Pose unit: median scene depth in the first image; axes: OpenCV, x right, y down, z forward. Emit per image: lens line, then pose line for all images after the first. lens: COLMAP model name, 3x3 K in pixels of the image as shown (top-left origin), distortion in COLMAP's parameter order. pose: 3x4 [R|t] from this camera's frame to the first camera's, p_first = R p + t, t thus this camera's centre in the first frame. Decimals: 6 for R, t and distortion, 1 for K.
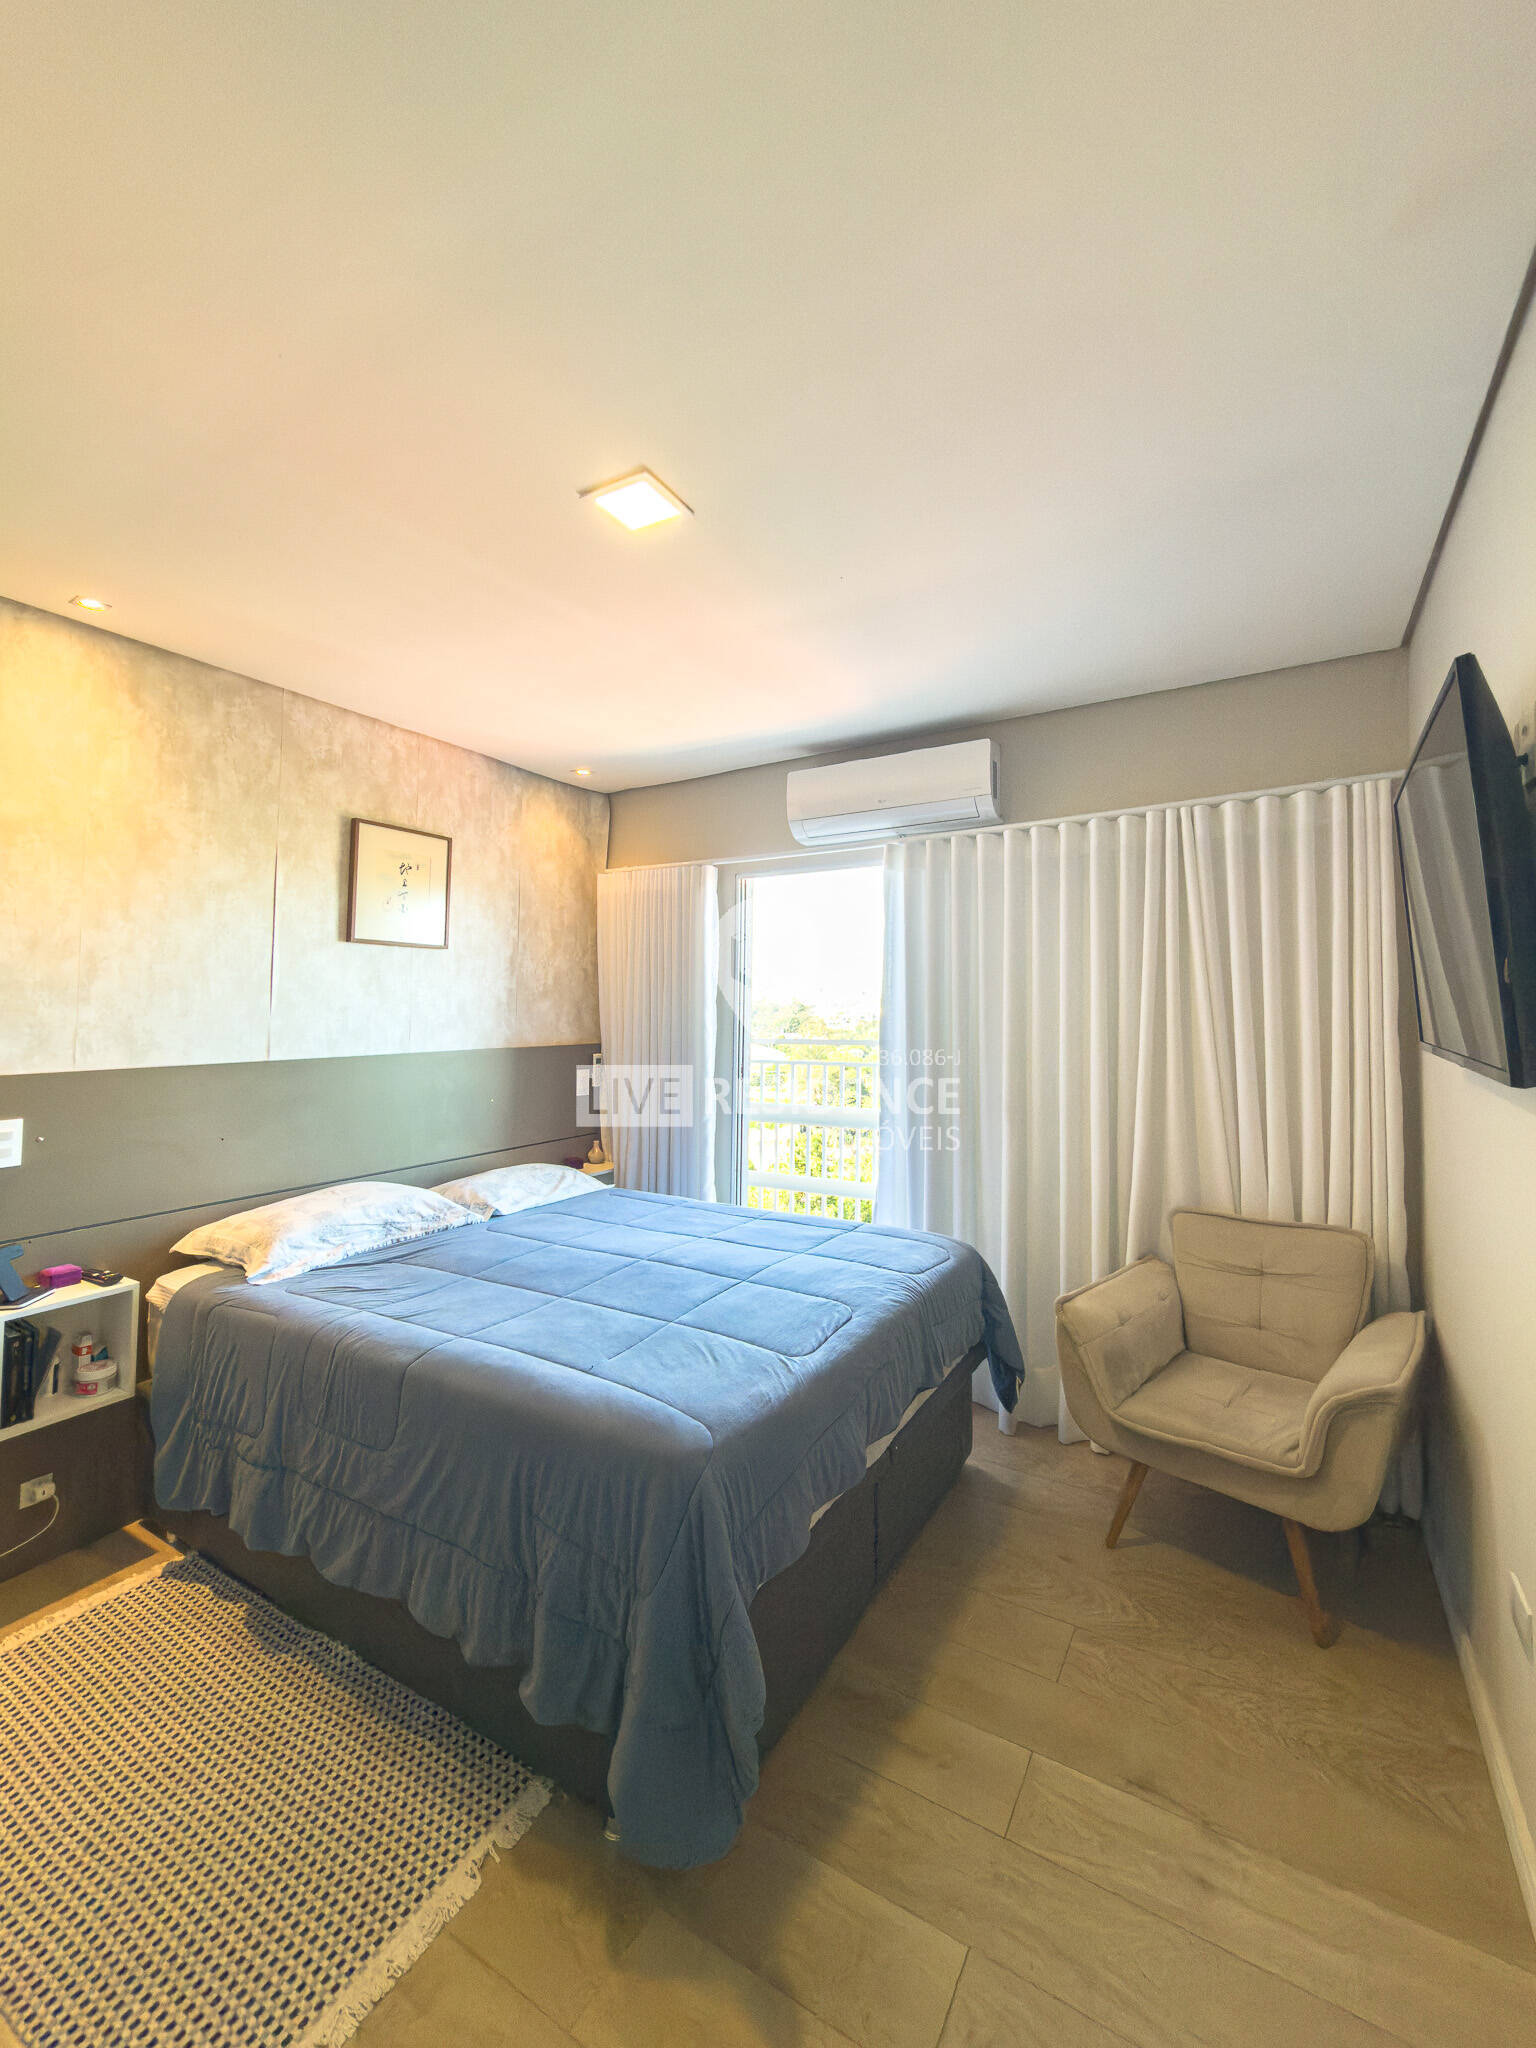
lens RADIAL K [[832.8, 0, 768.0], [0, 832.8, 1024.0], [0, 0, 1]] dist [0.000980, 0.000205]
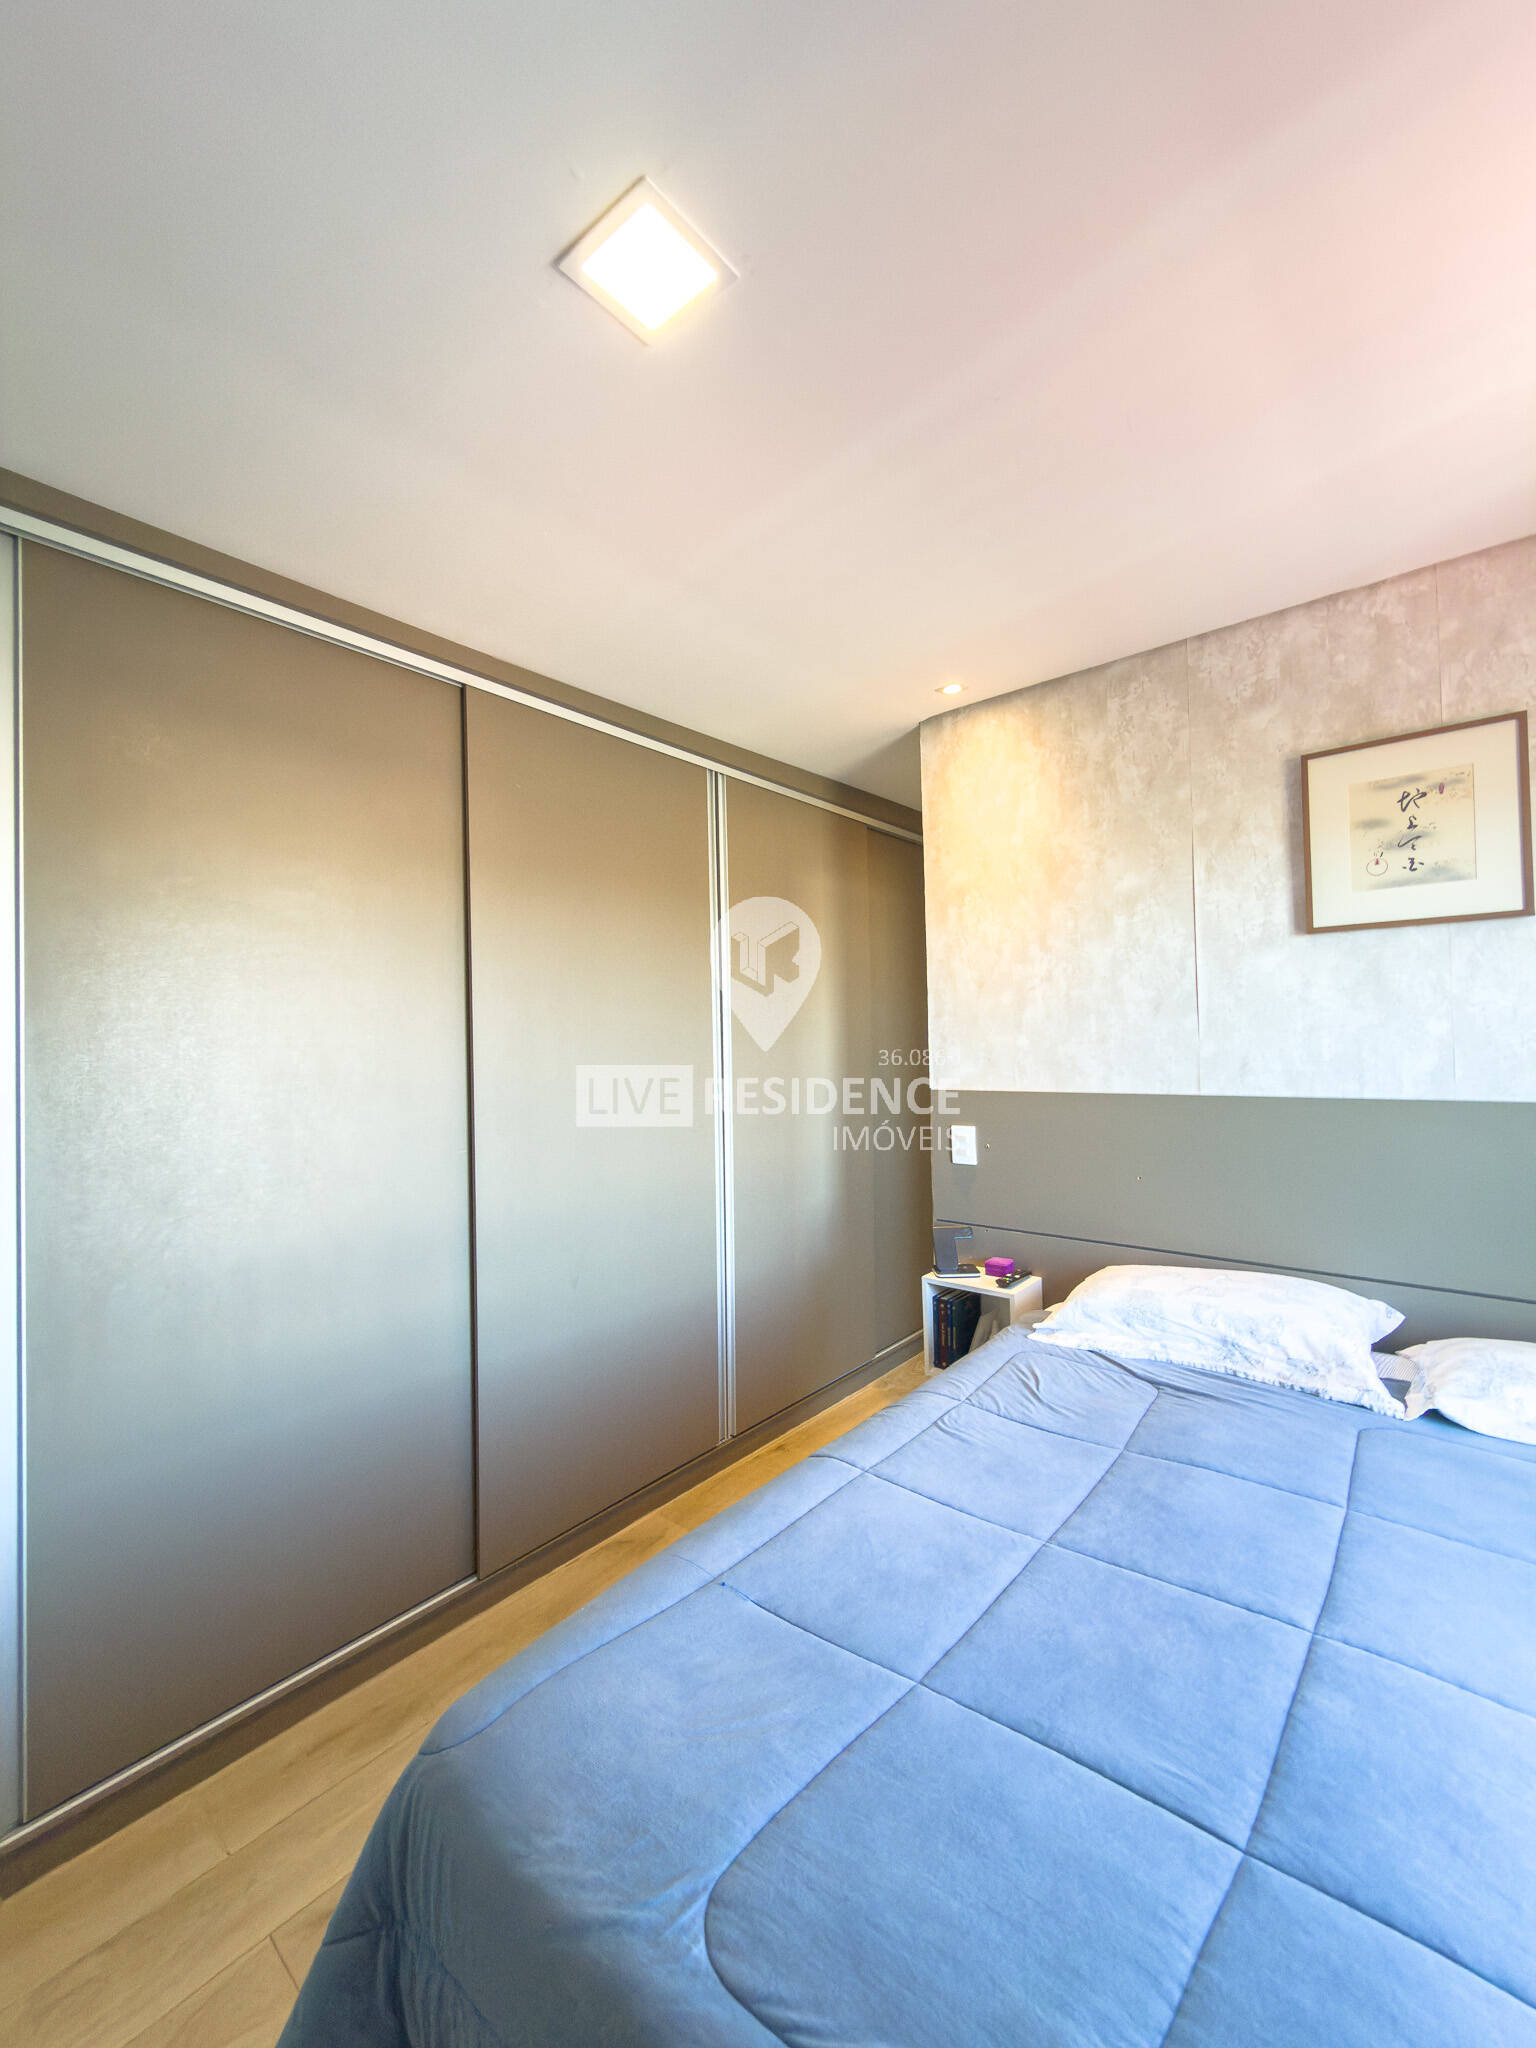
lens RADIAL K [[824.1, 0, 765.3], [0, 824.1, 1025.5], [0, 0, 1]] dist [0.000467, 0.000265]
pose [[-0.163834, -0.009186, -0.986445, 0.272948], [0.008636, 0.999905, -0.010745, -0.018844], [0.986450, -0.010280, -0.163739, 0.705566]]
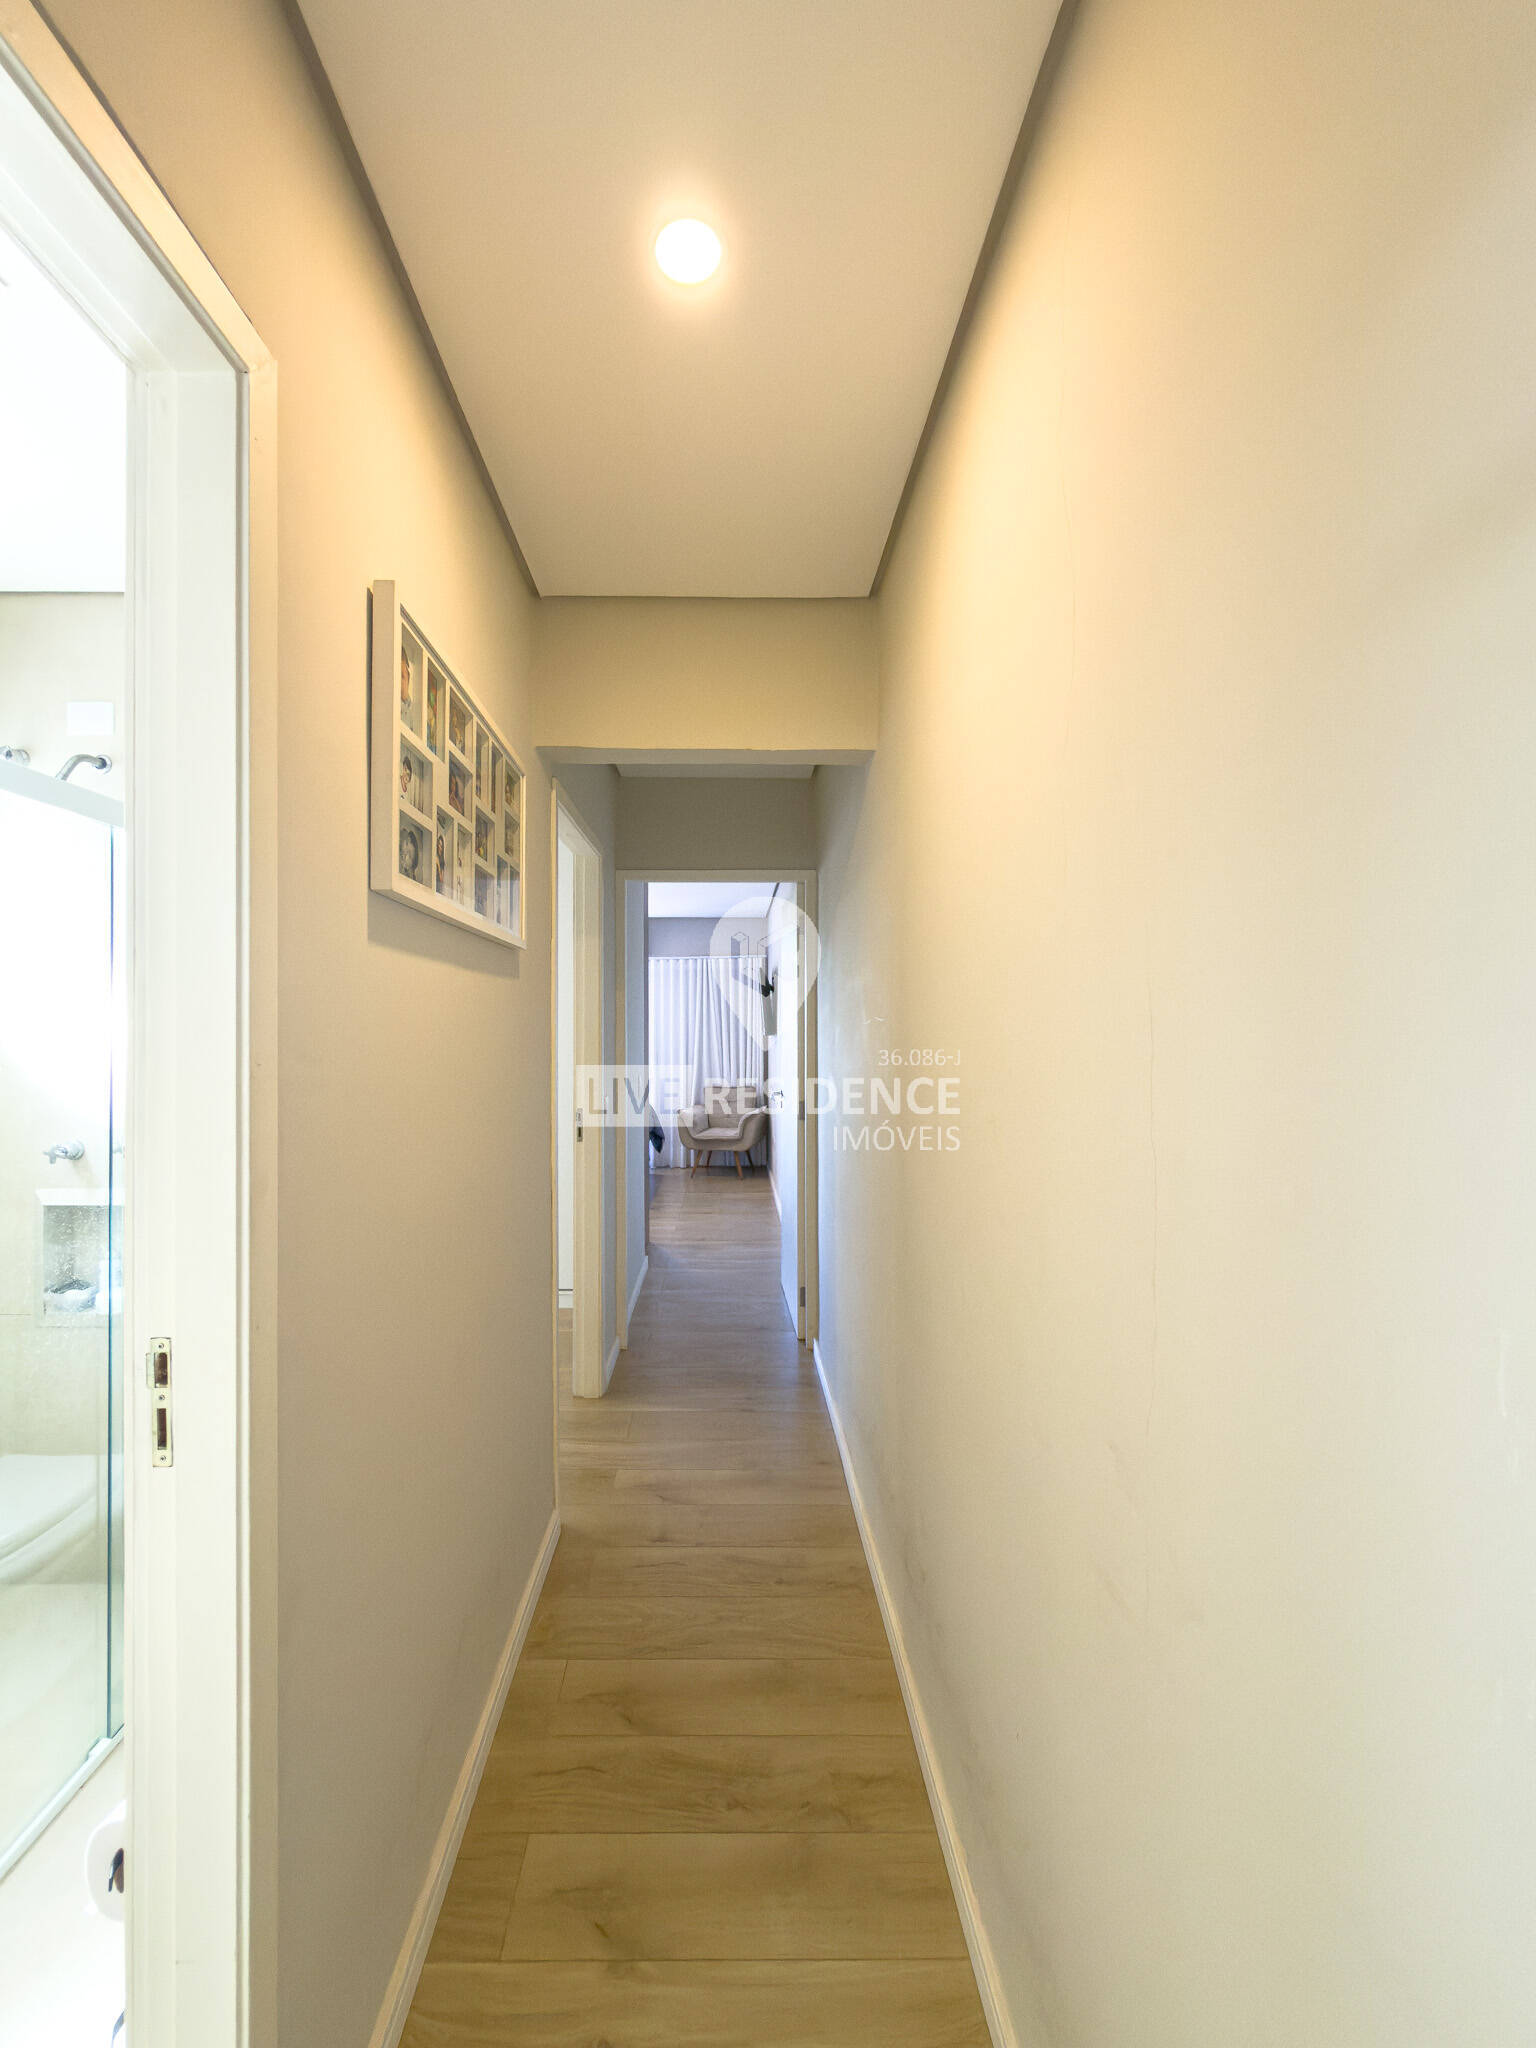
lens RADIAL K [[824.1, 0, 765.3], [0, 824.1, 1025.5], [0, 0, 1]] dist [0.000467, 0.000265]
pose [[0.841862, 0.008037, 0.539634, -0.666140], [-0.000850, 0.999908, -0.013566, 0.020221], [-0.539693, 0.010961, 0.841791, -1.153355]]
